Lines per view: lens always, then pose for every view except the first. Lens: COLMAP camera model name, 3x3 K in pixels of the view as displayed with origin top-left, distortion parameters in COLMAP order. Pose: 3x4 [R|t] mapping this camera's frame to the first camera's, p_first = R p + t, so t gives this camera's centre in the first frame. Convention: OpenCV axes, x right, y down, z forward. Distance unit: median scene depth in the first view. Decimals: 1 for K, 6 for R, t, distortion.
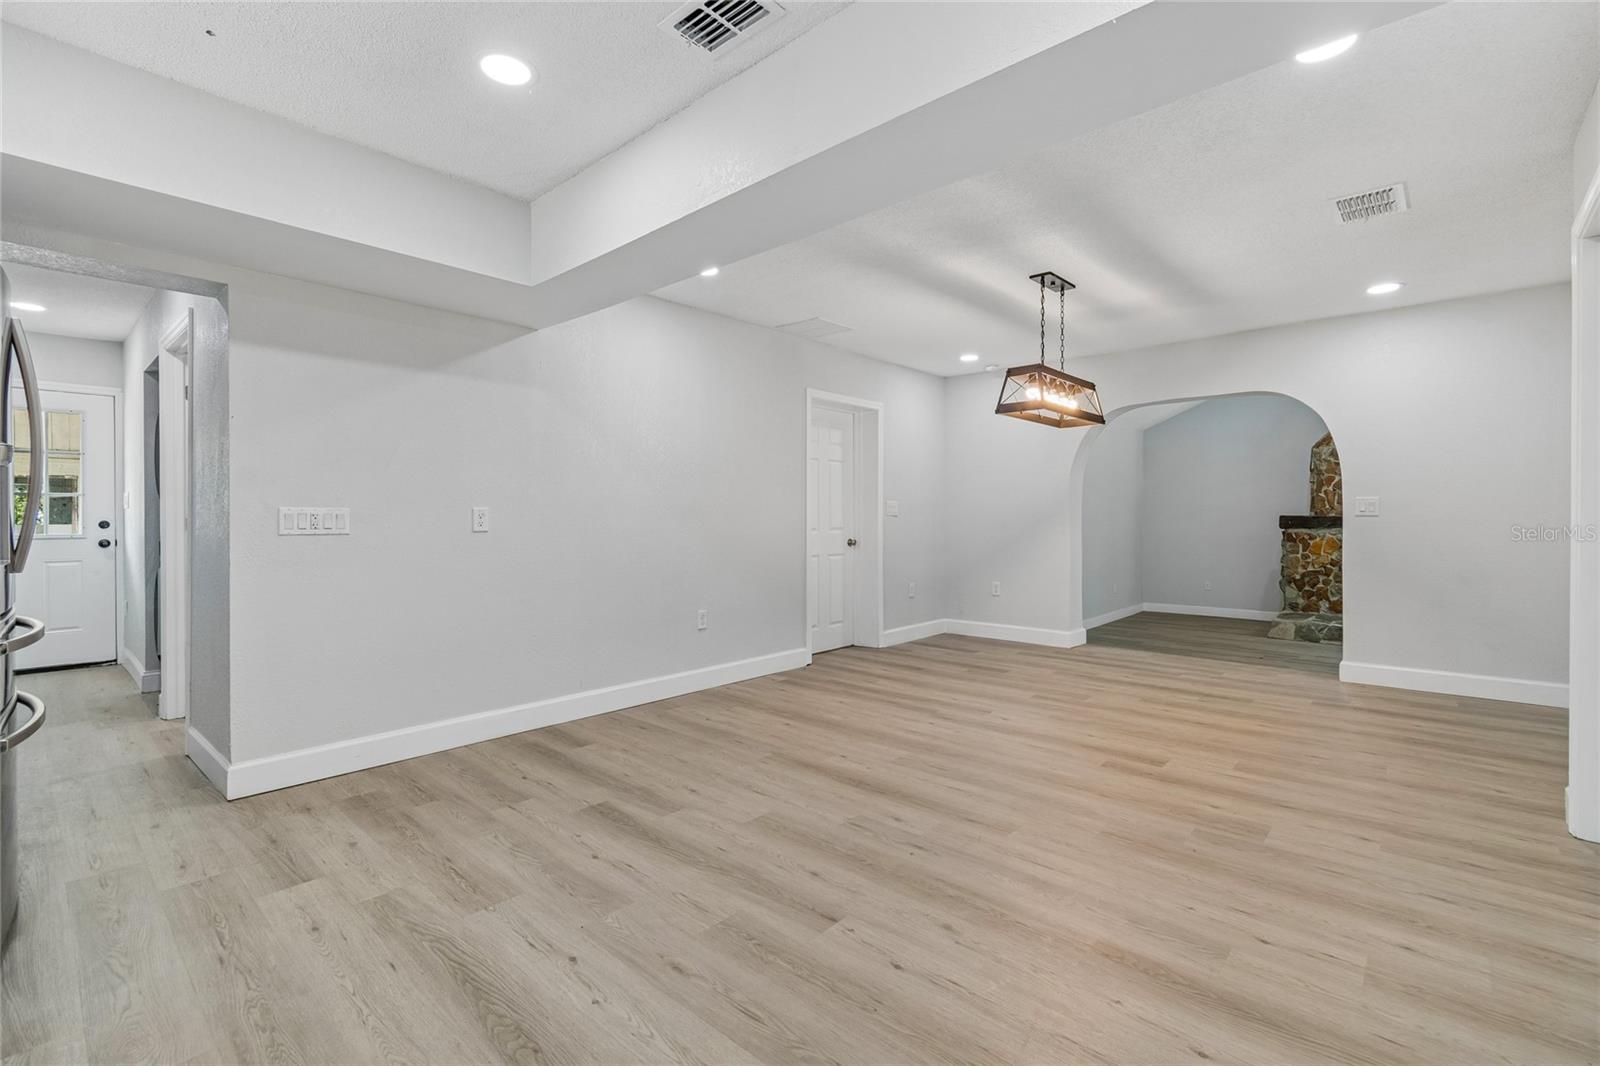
lens RADIAL K [[712.6, 0, 803.3], [0, 712.6, 519.1], [0, 0, 1]] dist [0.002660, -0.000780]
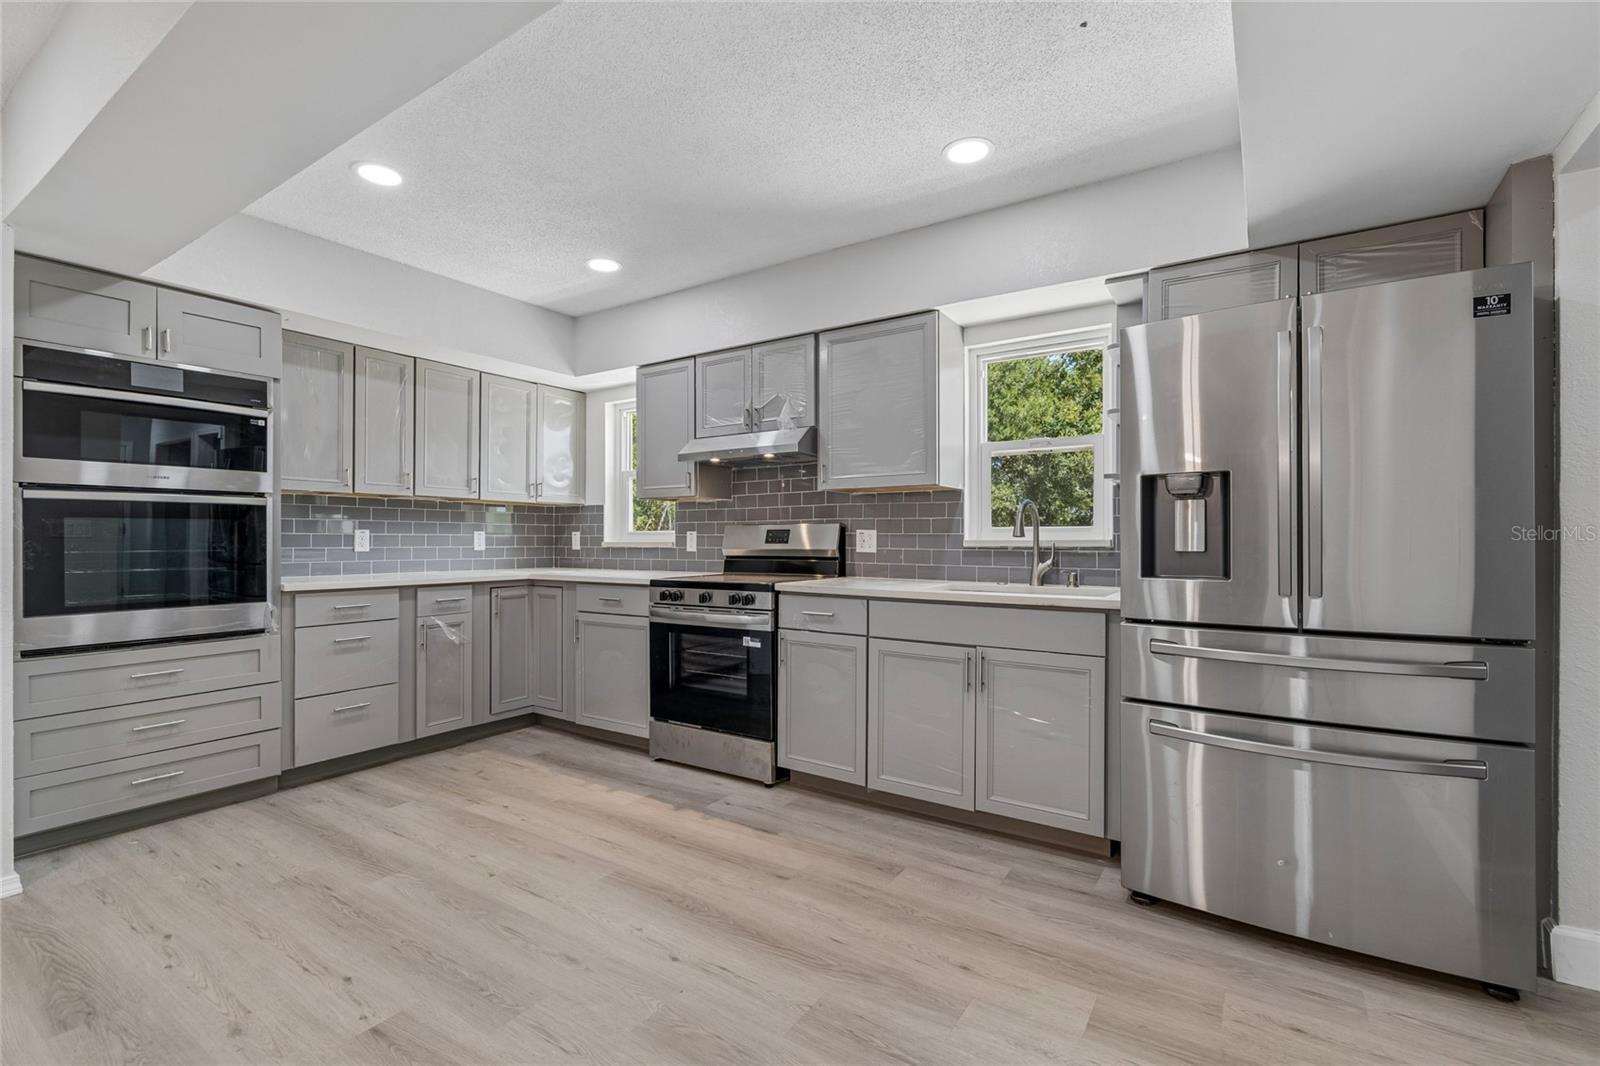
lens RADIAL K [[712.6, 0, 798.2], [0, 712.6, 535.7], [0, 0, 1]] dist [0.002660, -0.000780]
pose [[-0.989056, 0.002033, -0.147525, -0.211573], [0.002752, 0.999985, -0.004665, -0.001304], [0.147514, -0.005020, -0.989047, 1.250710]]
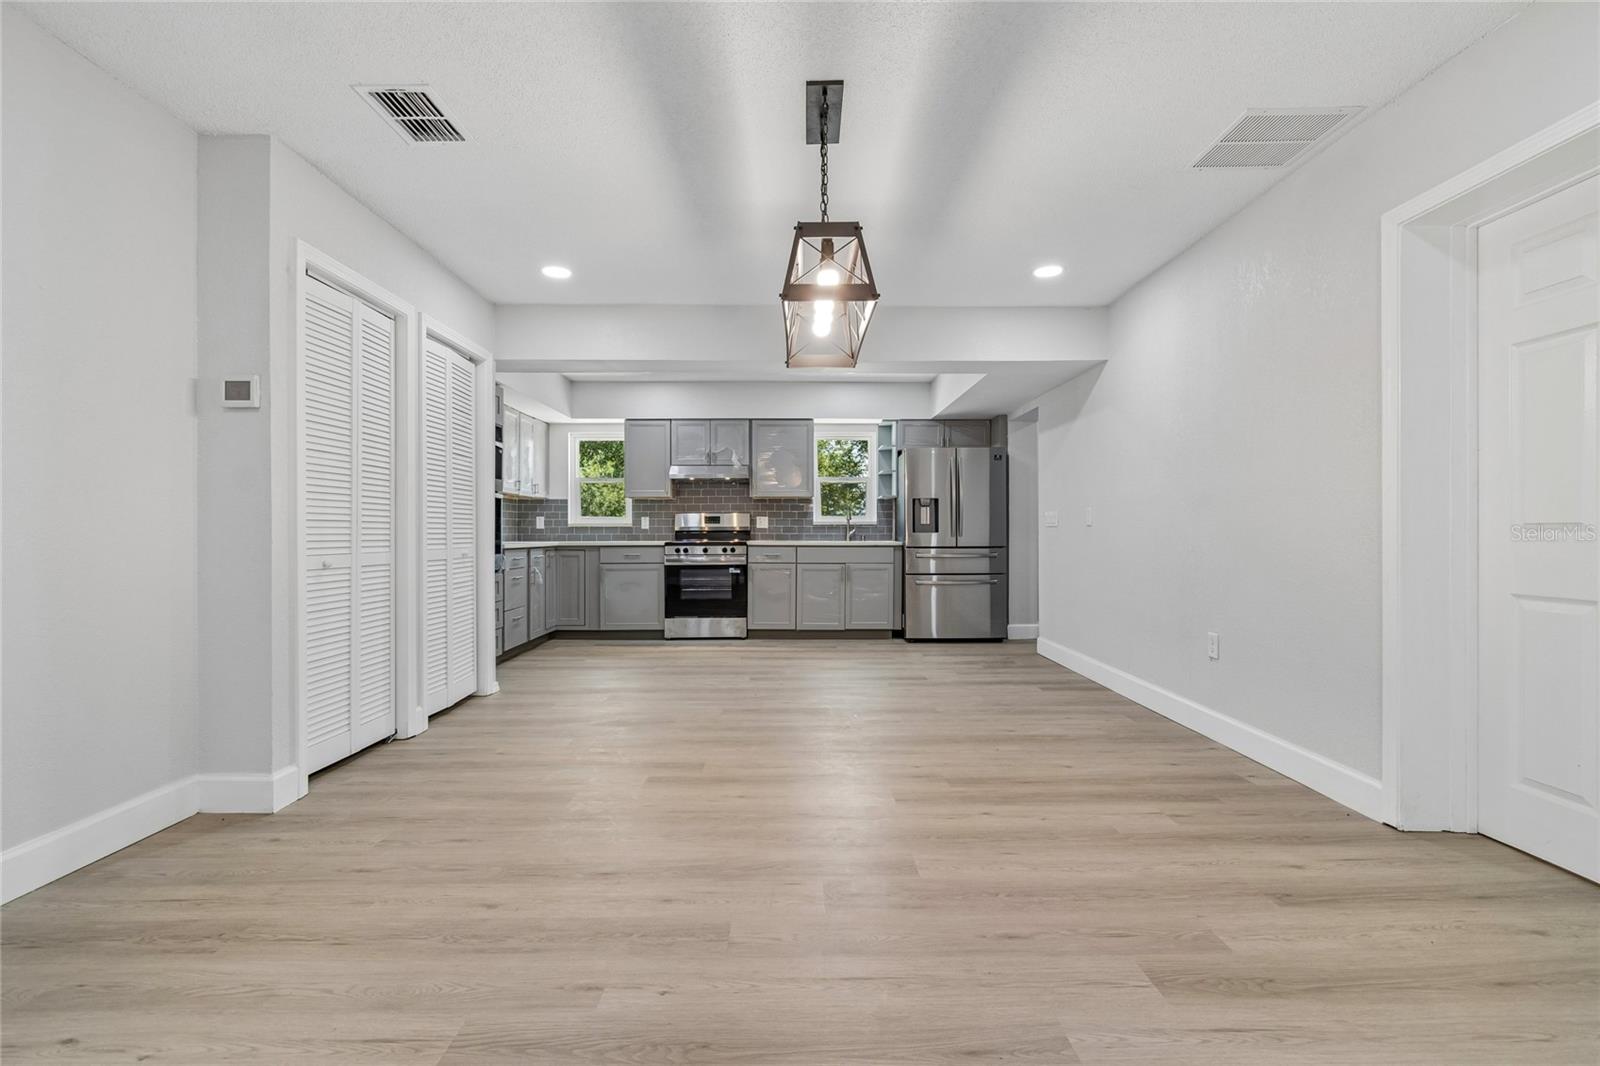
lens RADIAL K [[712.6, 0, 804.9], [0, 712.6, 529.7], [0, 0, 1]] dist [0.002660, -0.000780]
pose [[-0.729506, 0.002135, -0.683971, 1.054231], [0.003538, 0.999994, -0.000653, 0.029859], [0.683965, -0.002896, -0.729509, 1.939267]]
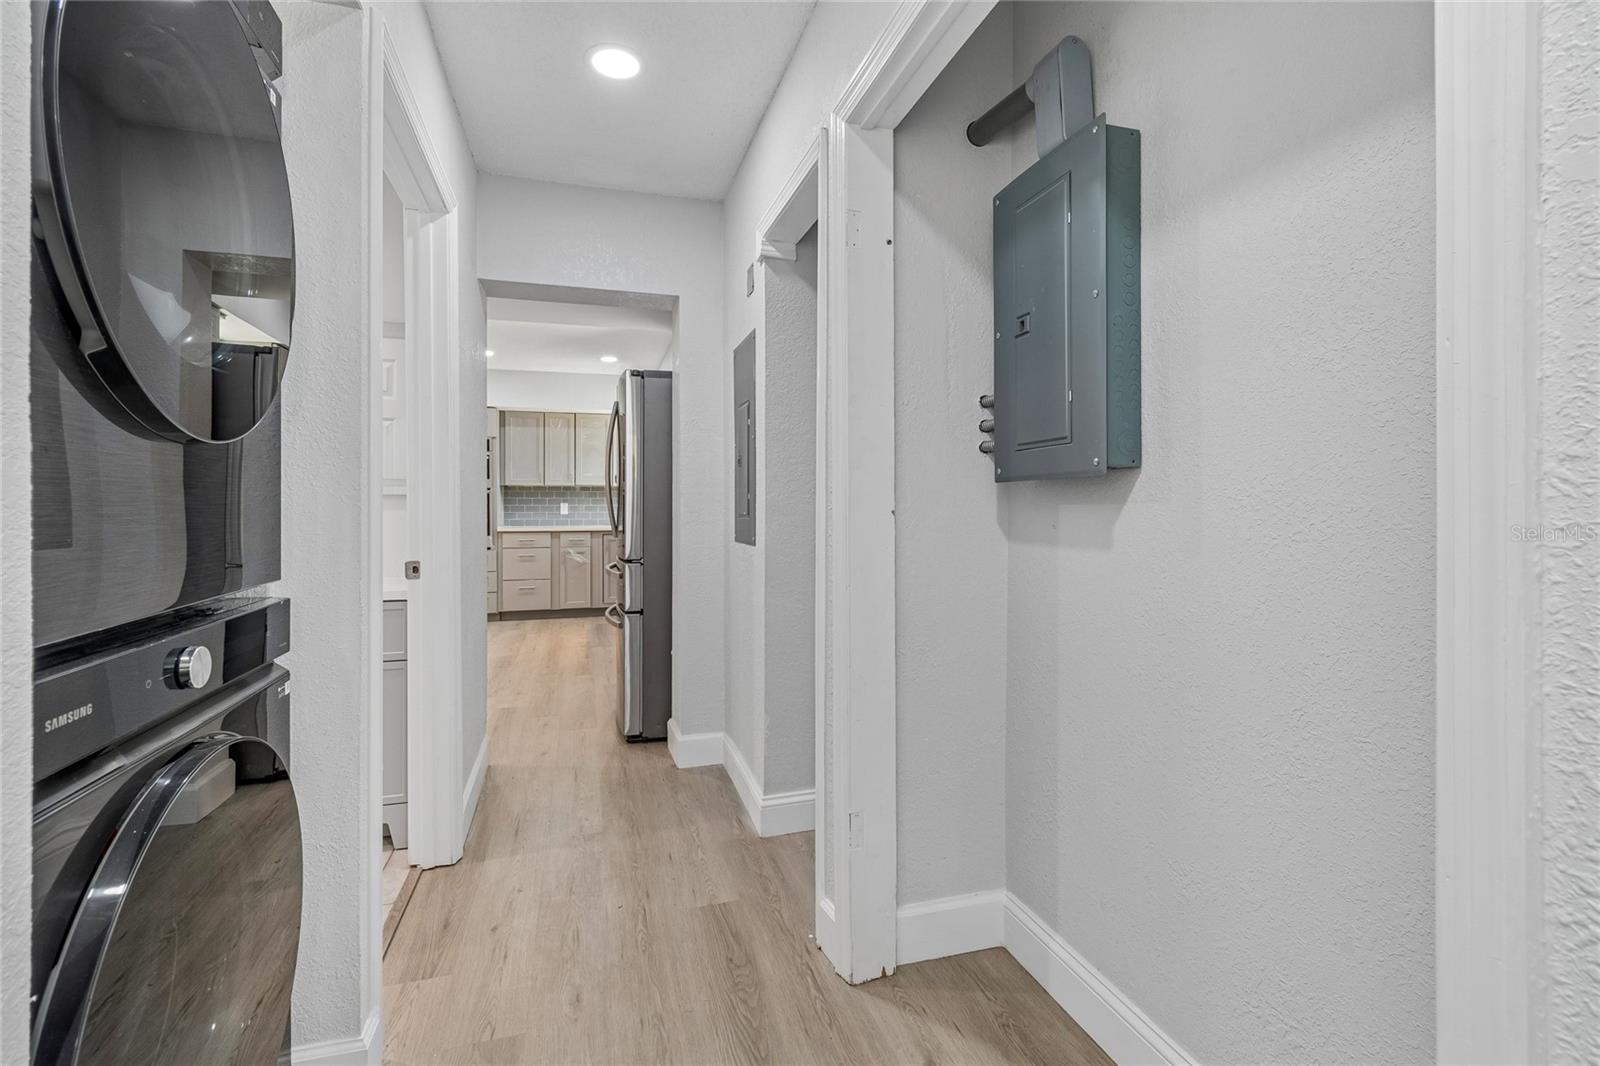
lens RADIAL K [[712.6, 0, 793.2], [0, 712.6, 501.7], [0, 0, 1]] dist [0.002660, -0.000780]
pose [[-0.851462, 0.009222, 0.524335, -1.673987], [0.005533, 0.999948, -0.008601, 0.001230], [-0.524387, -0.004422, -0.851469, 1.586041]]
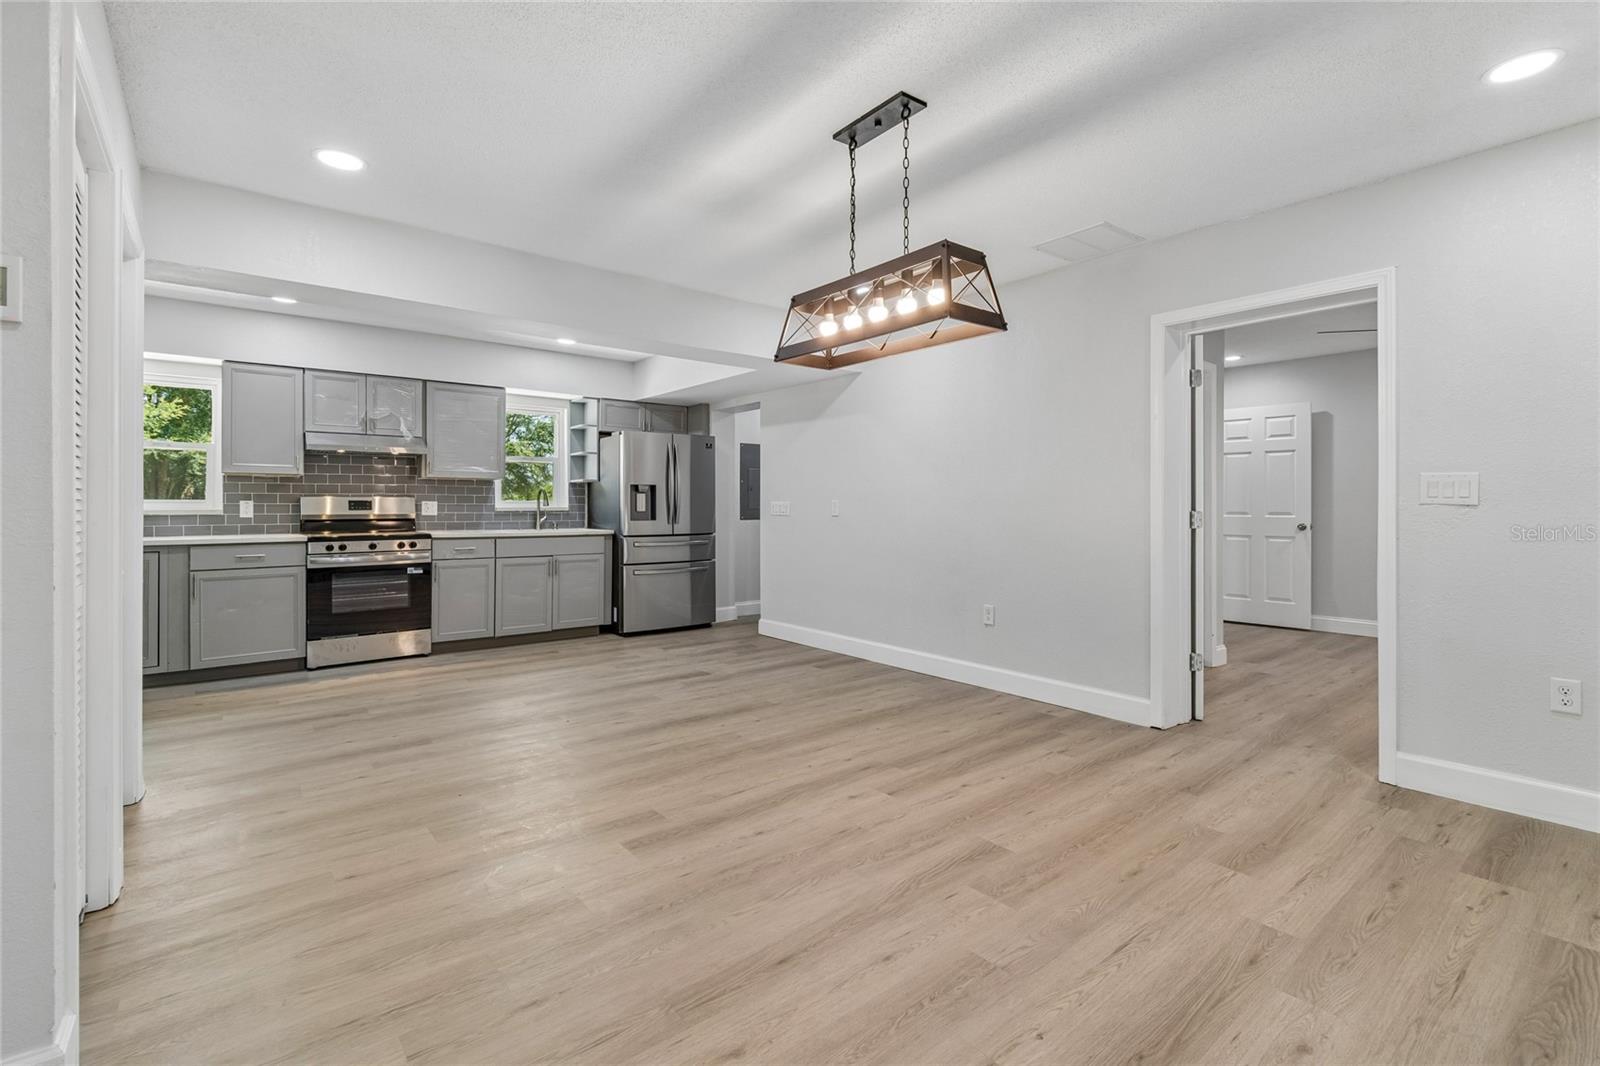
lens RADIAL K [[712.6, 0, 809.1], [0, 712.6, 510.6], [0, 0, 1]] dist [0.002660, -0.000780]
pose [[-0.146208, 0.009898, -0.989204, 1.298706], [-0.001828, 0.999946, 0.010275, -0.013208], [0.989252, 0.003311, -0.146182, 1.394900]]
